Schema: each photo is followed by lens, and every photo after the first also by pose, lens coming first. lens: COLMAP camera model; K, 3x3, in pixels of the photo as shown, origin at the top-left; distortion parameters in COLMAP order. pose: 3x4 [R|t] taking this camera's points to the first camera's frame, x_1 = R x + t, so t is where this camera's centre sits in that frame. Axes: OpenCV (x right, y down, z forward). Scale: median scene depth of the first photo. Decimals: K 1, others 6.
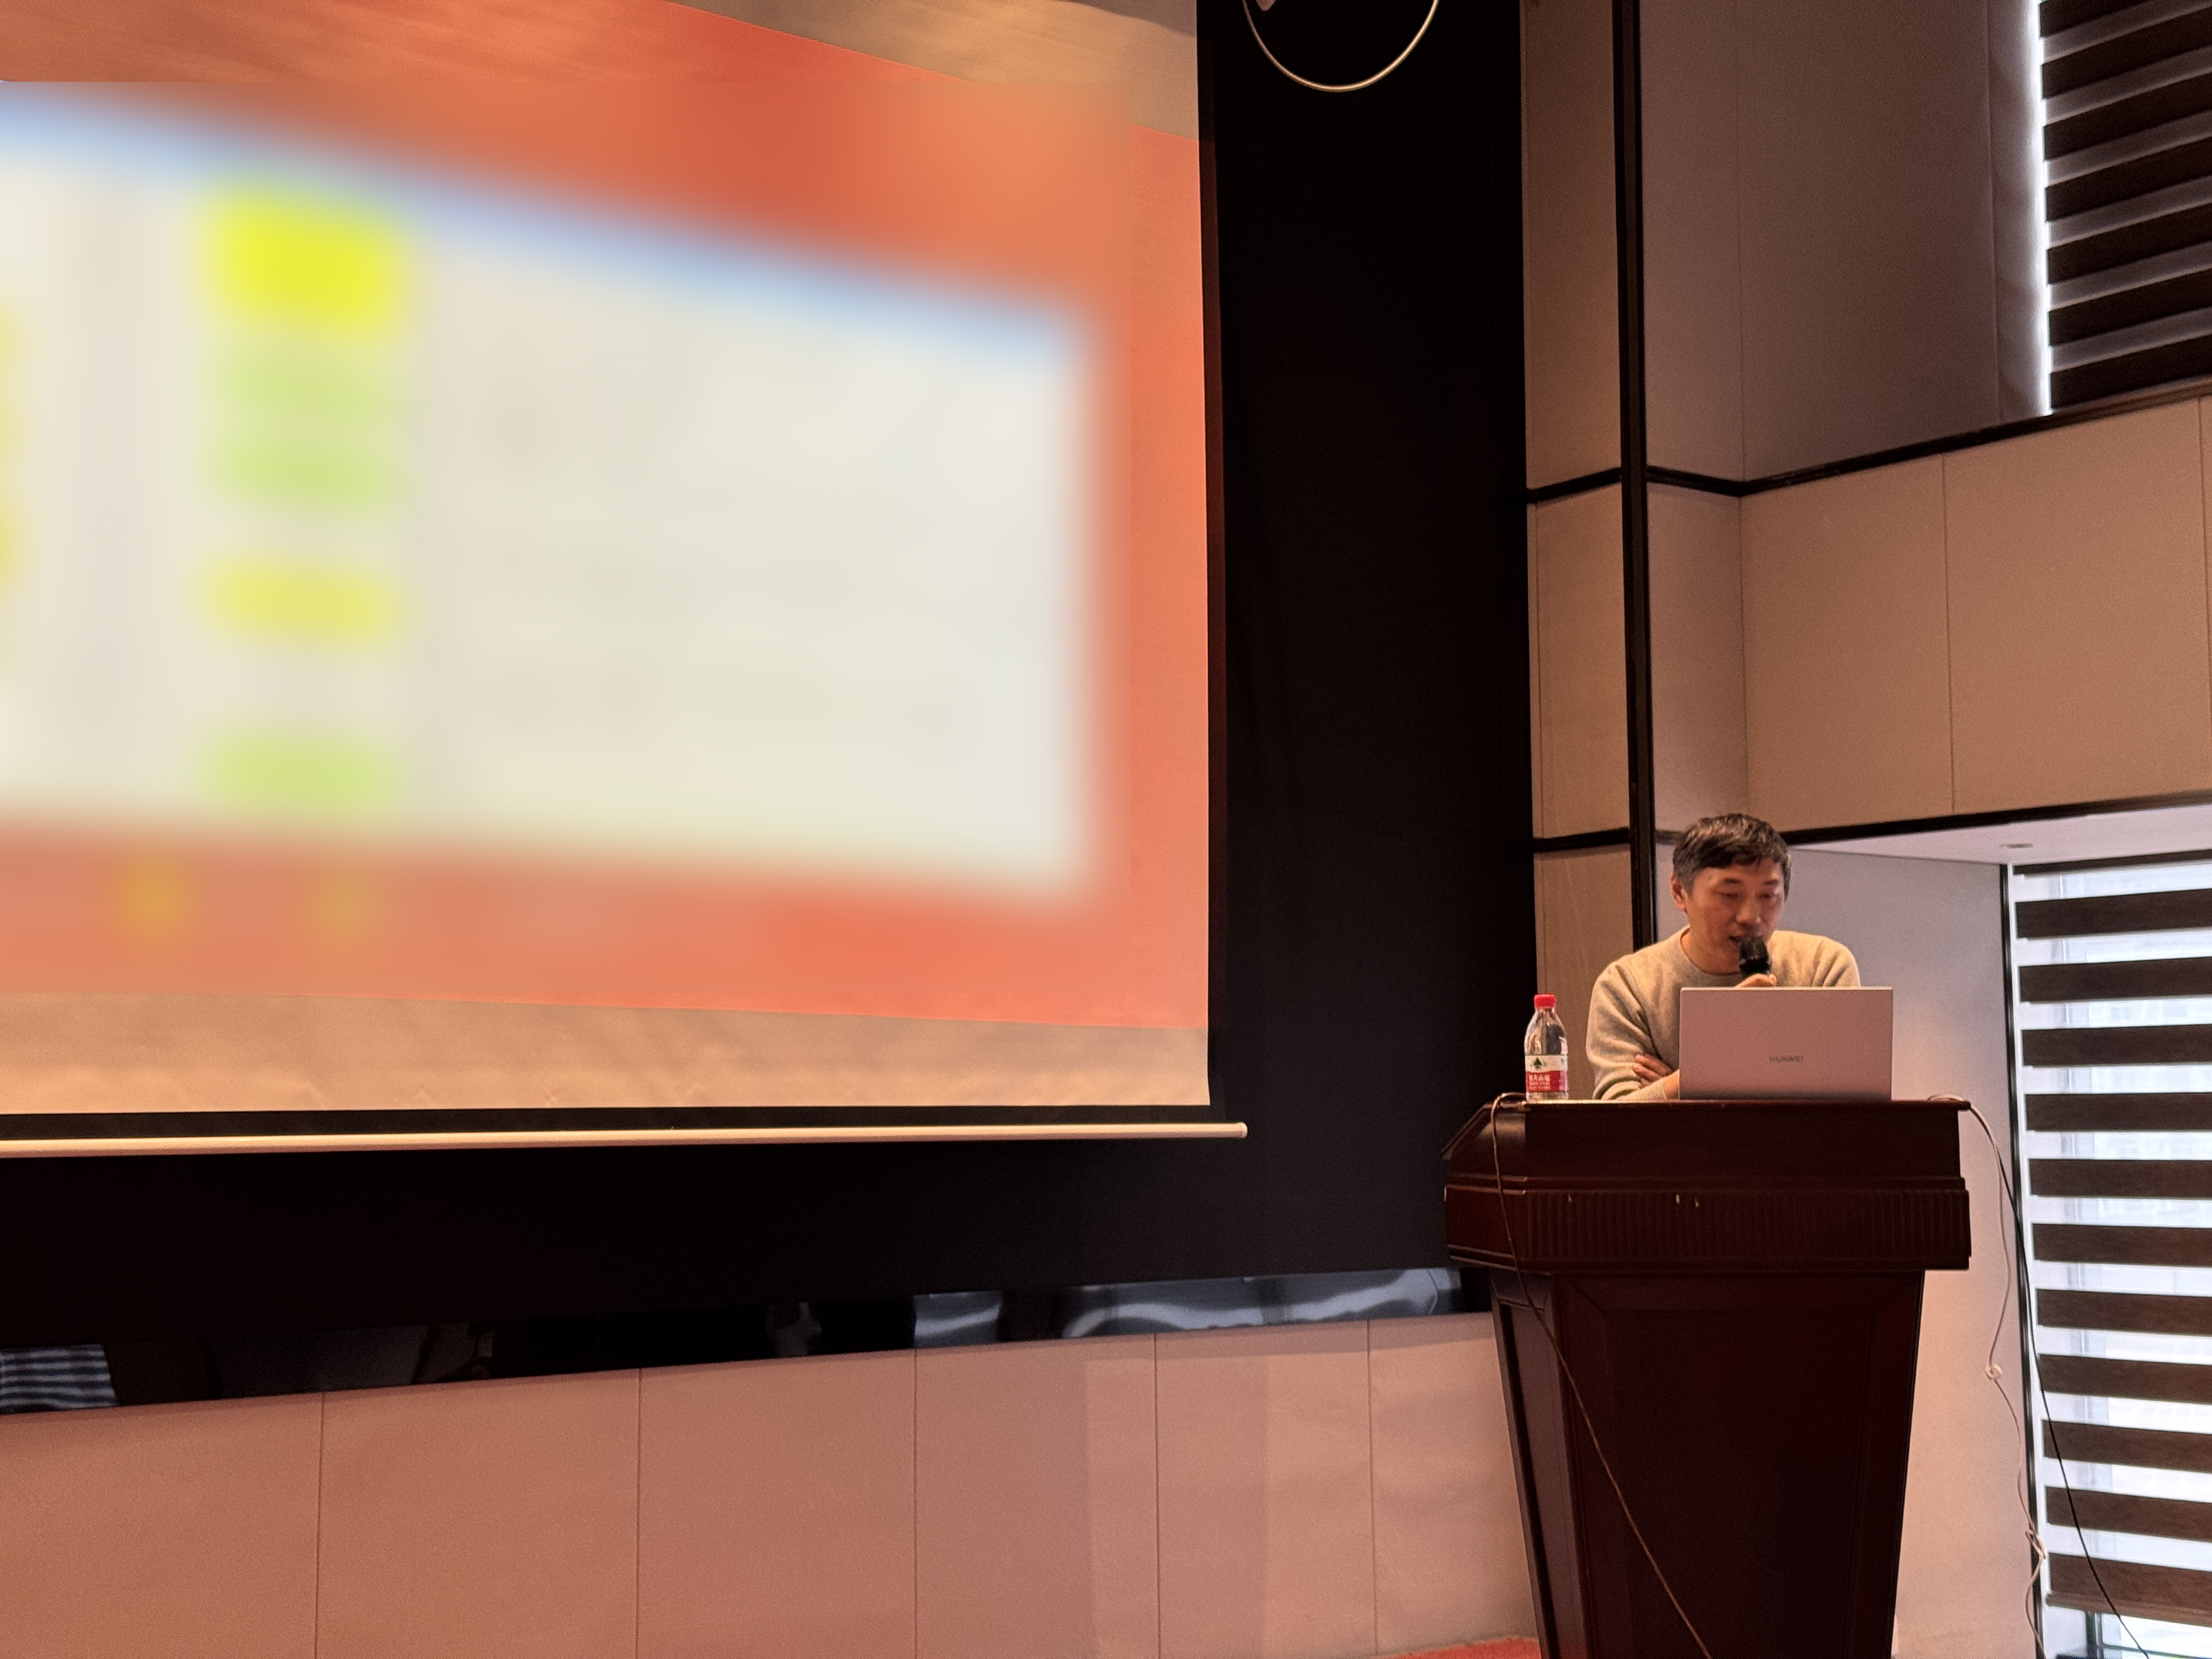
lens RADIAL K [[3024.9, 0, 1106.0], [0, 3024.9, 829.5], [0, 0, 1]] dist [0.184125, -0.403000]
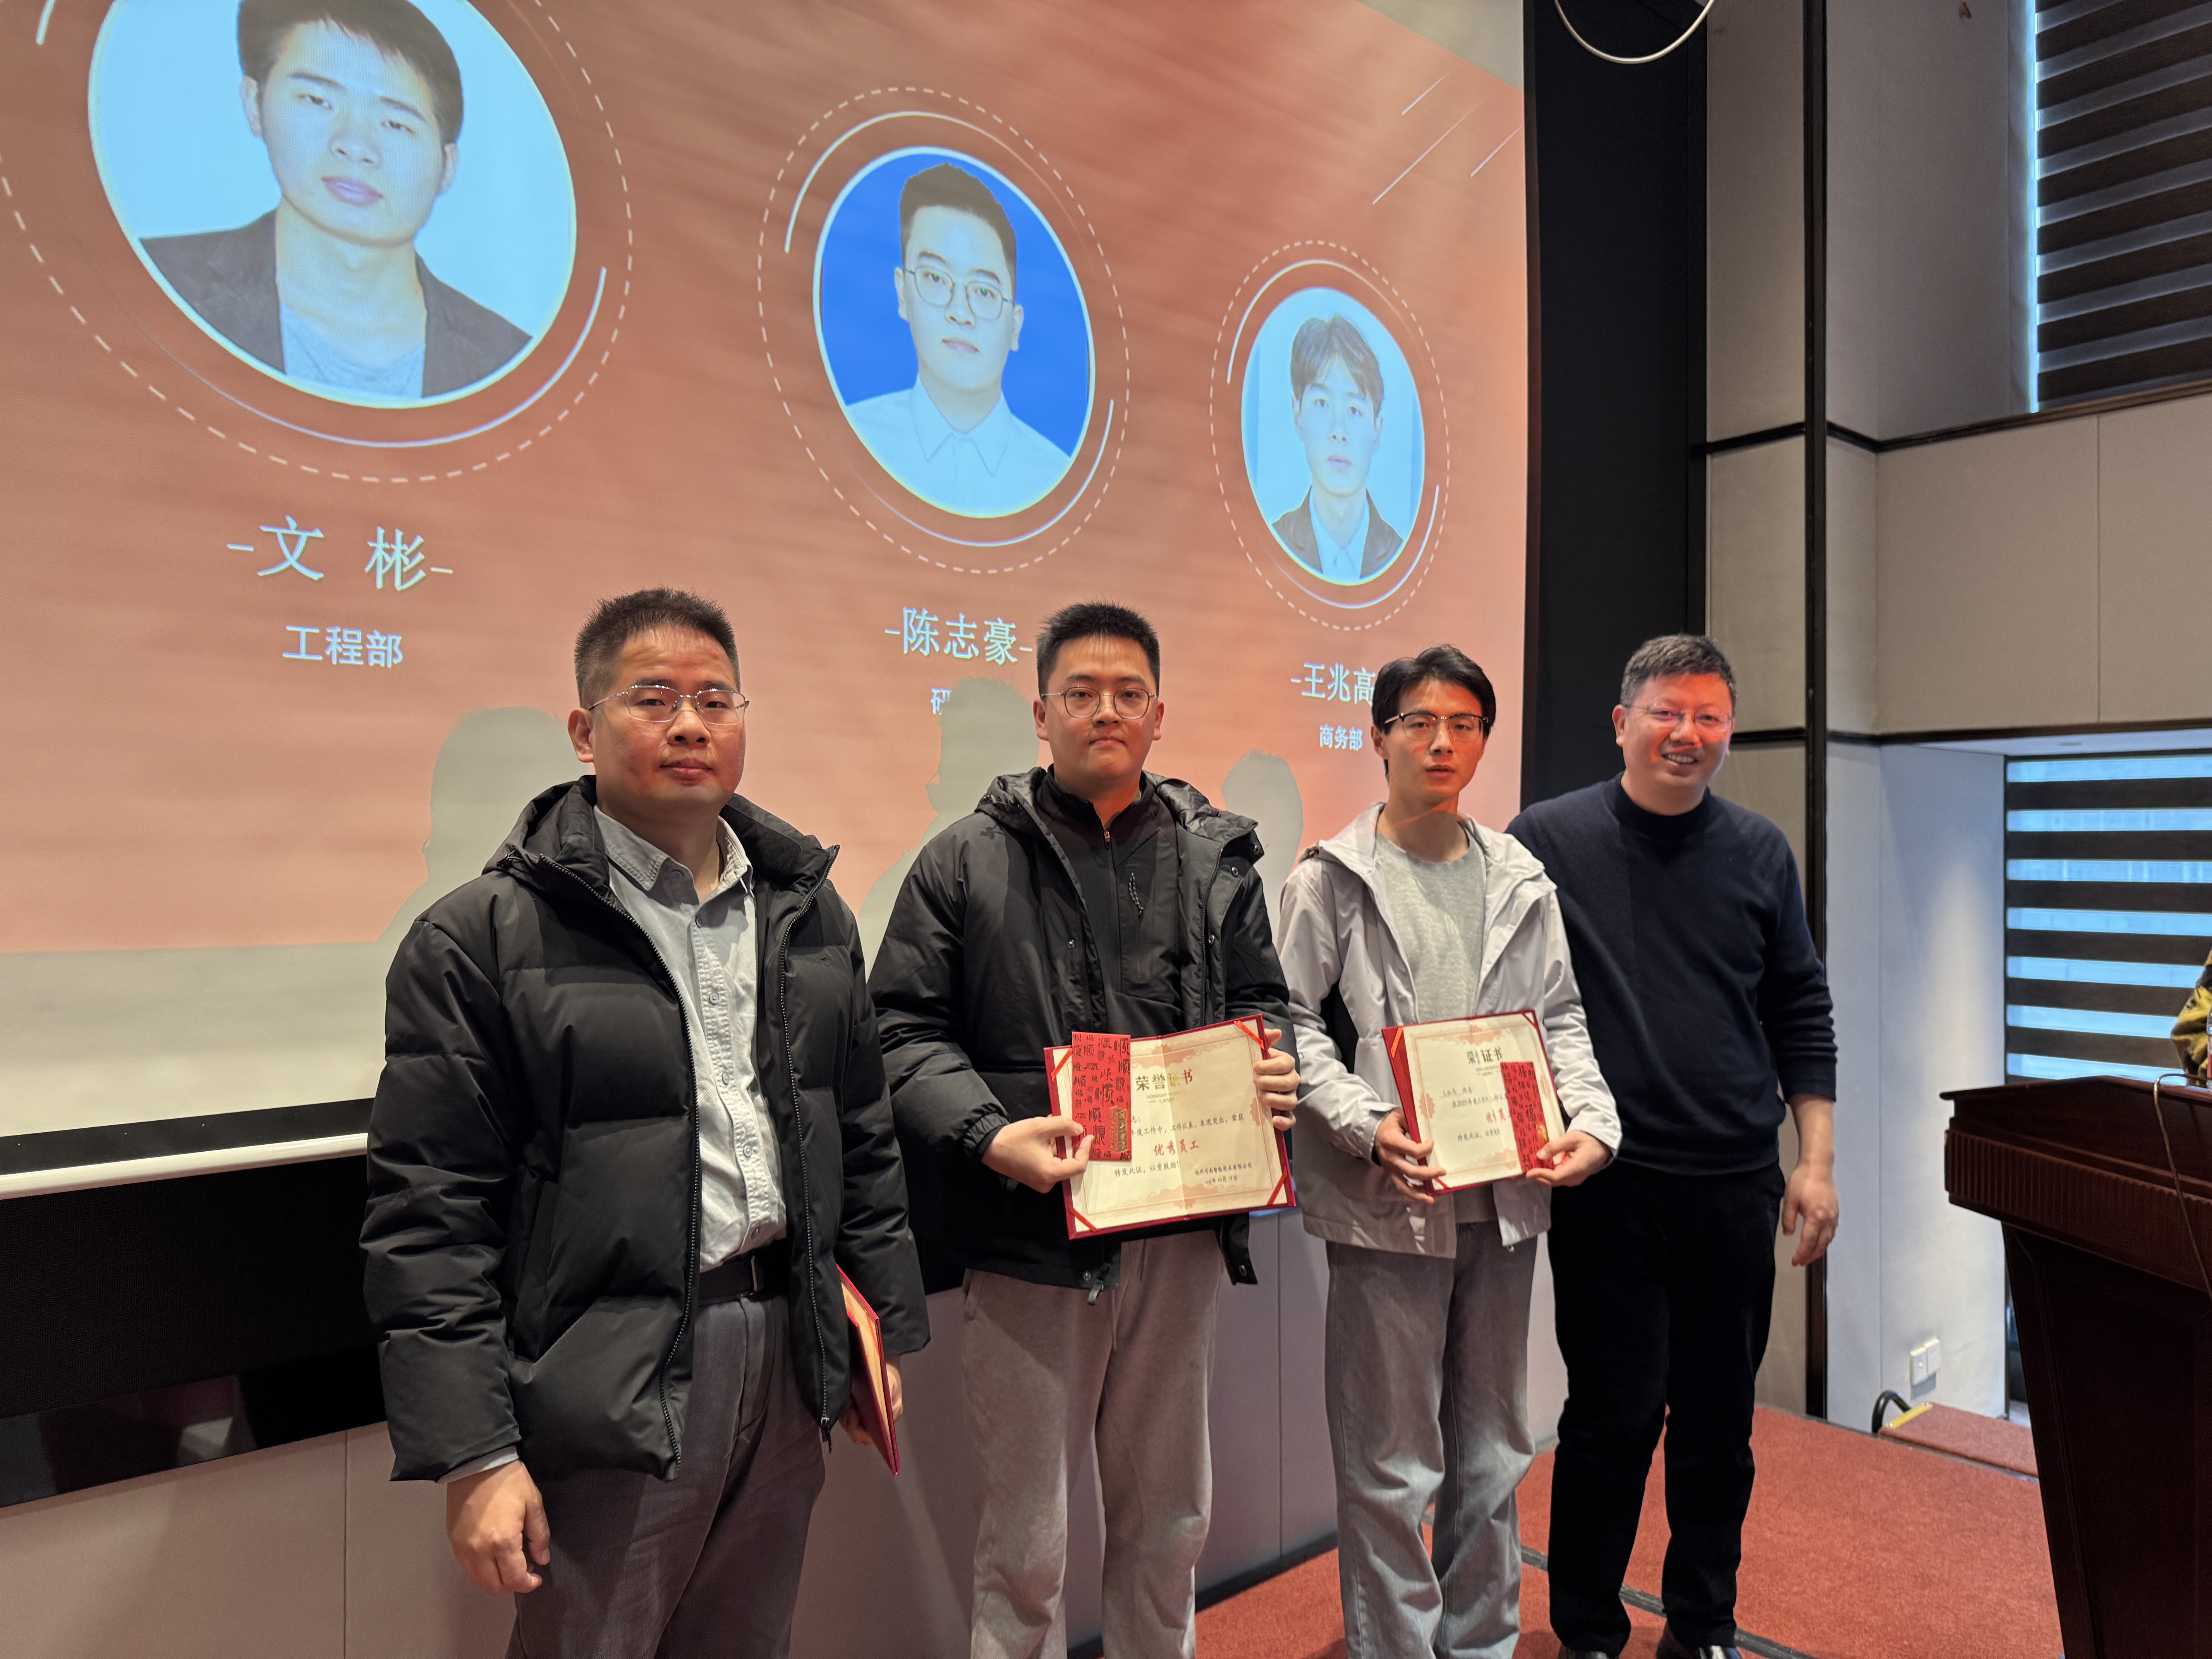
lens RADIAL K [[1553.5, 0, 1108.6], [0, 1553.5, 840.7], [0, 0, 1]] dist [-0.005466, 0.000550]
pose [[0.999172, 0.010220, 0.039393, -0.130579], [-0.014000, 0.995194, 0.096915, -0.011905], [-0.038213, -0.097386, 0.994513, 0.411709]]
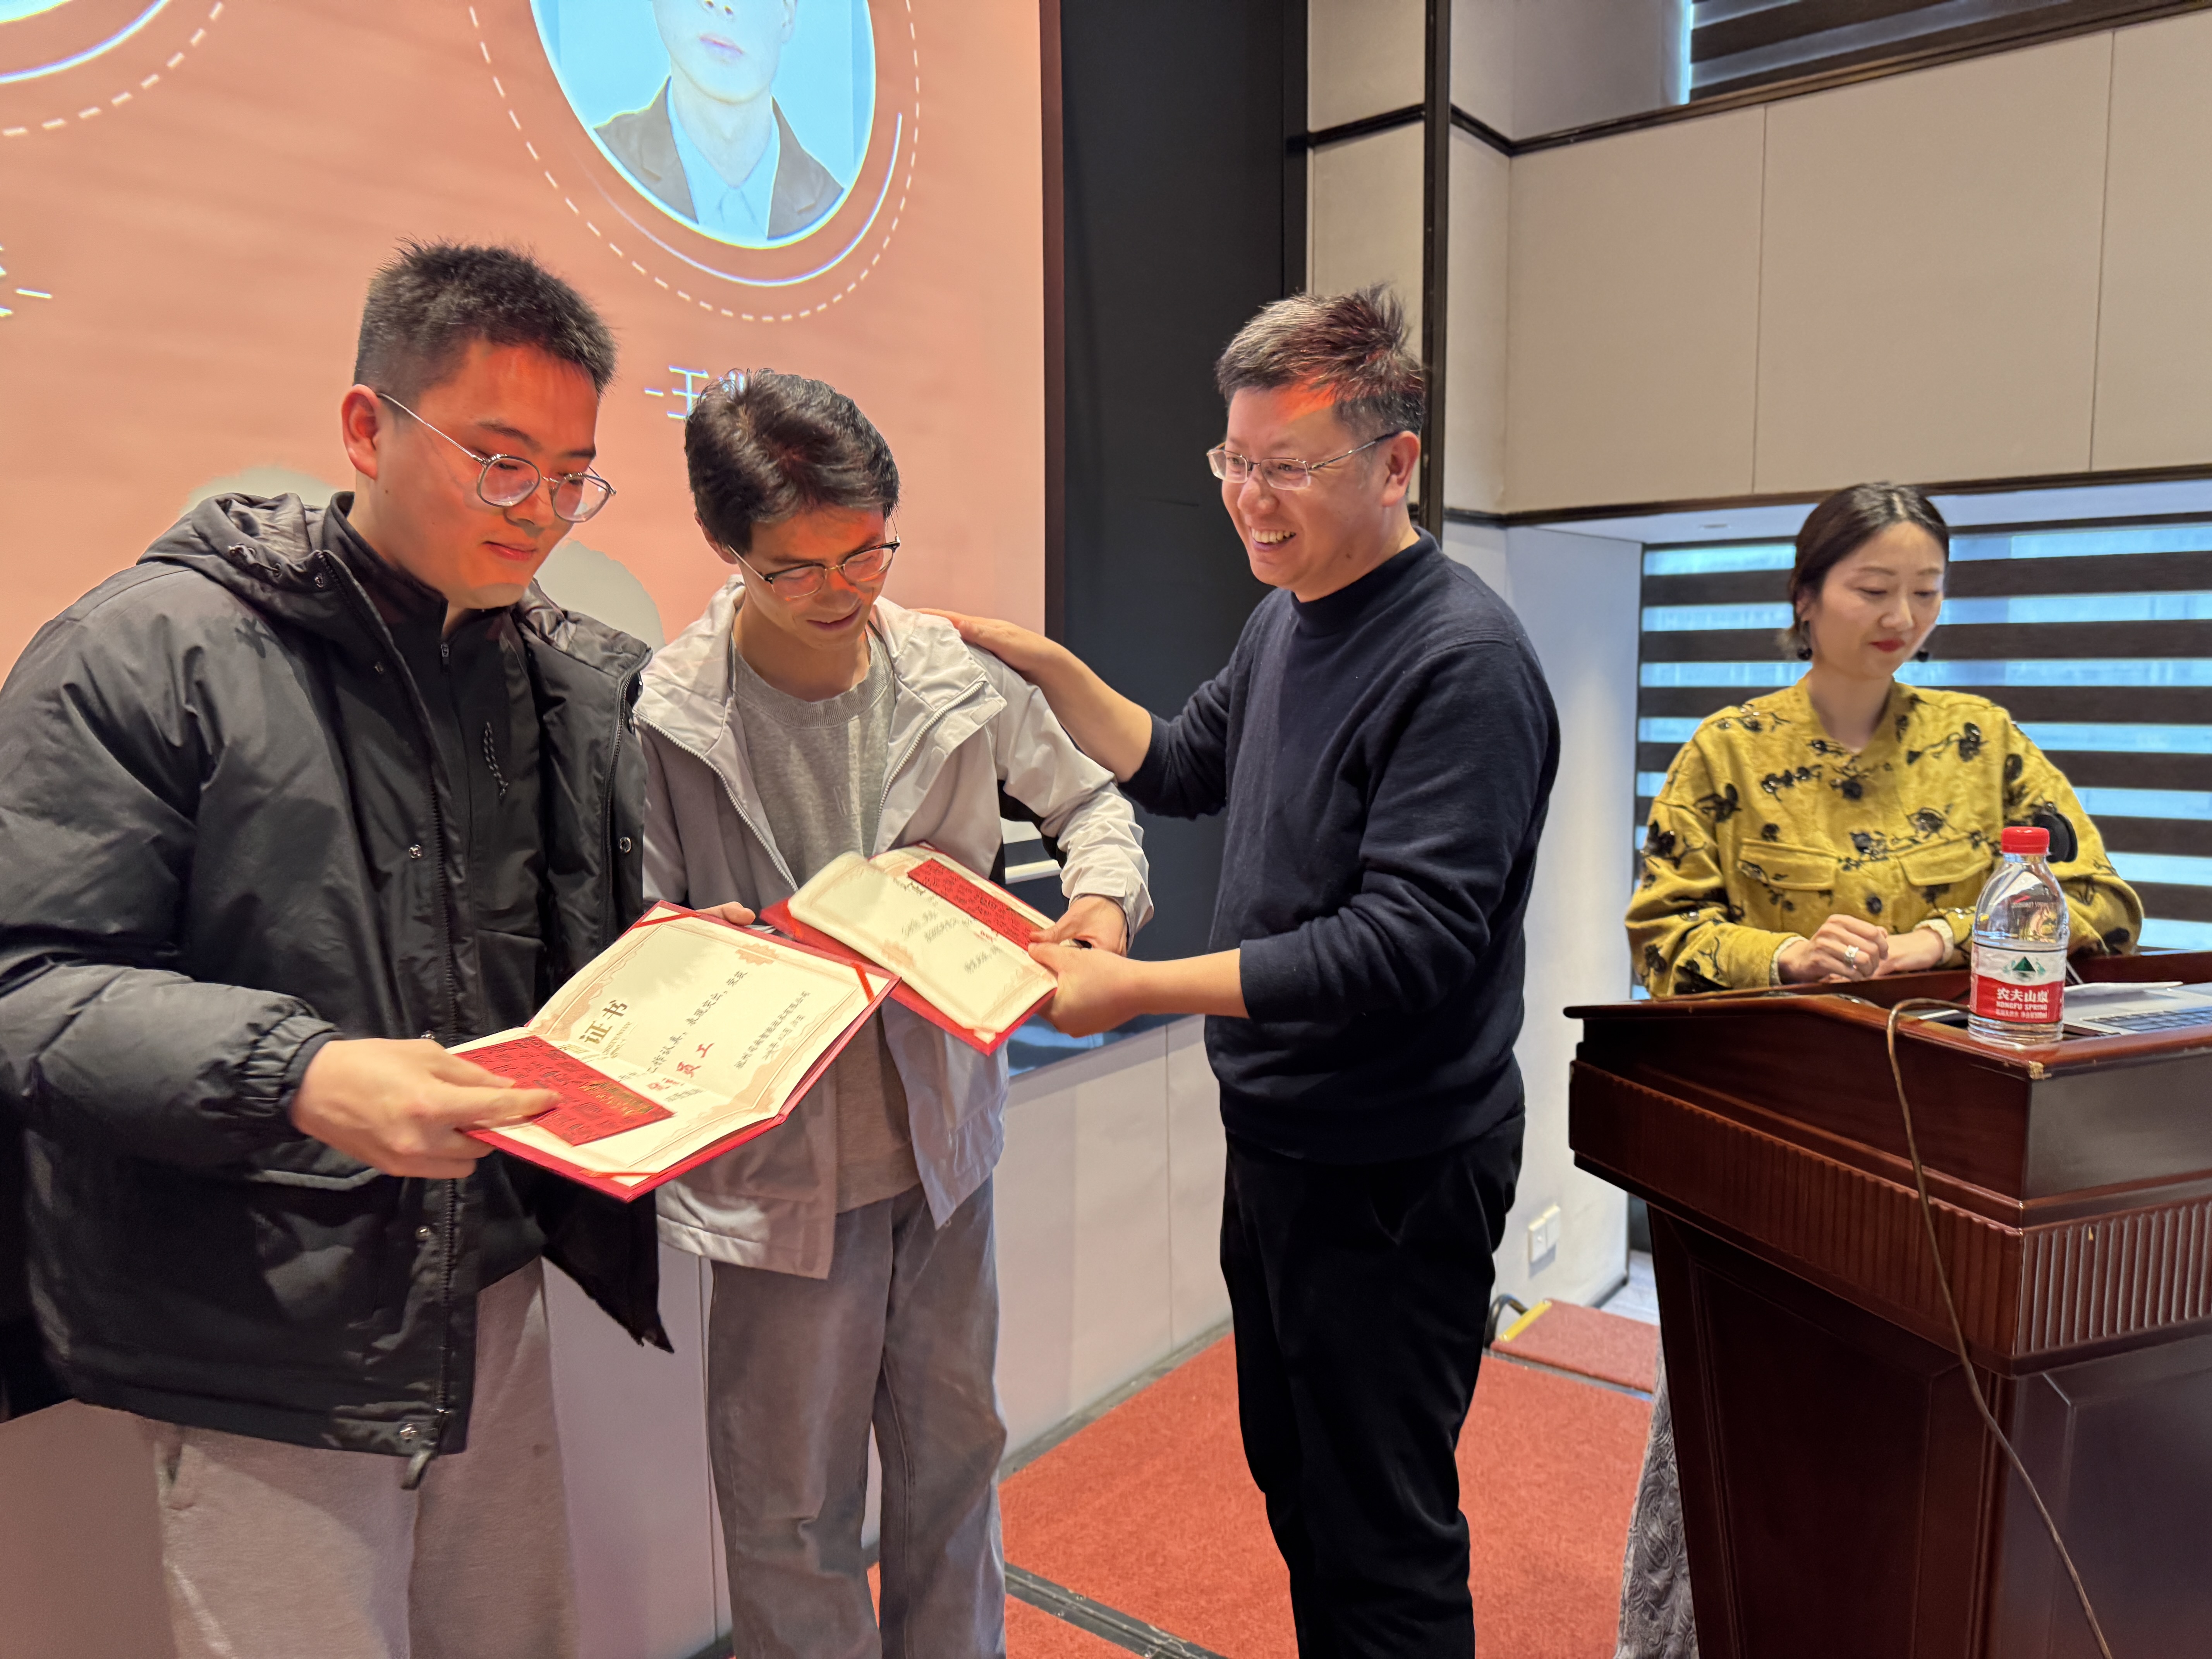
lens RADIAL K [[1567.8, 0, 1111.8], [0, 1567.8, 809.0], [0, 0, 1]] dist [0.007702, -0.002009]
pose [[0.969266, -0.022538, 0.244980, -0.048187], [-0.024922, 0.981677, 0.188918, 0.004198], [-0.244749, -0.189217, 0.950944, 0.551443]]
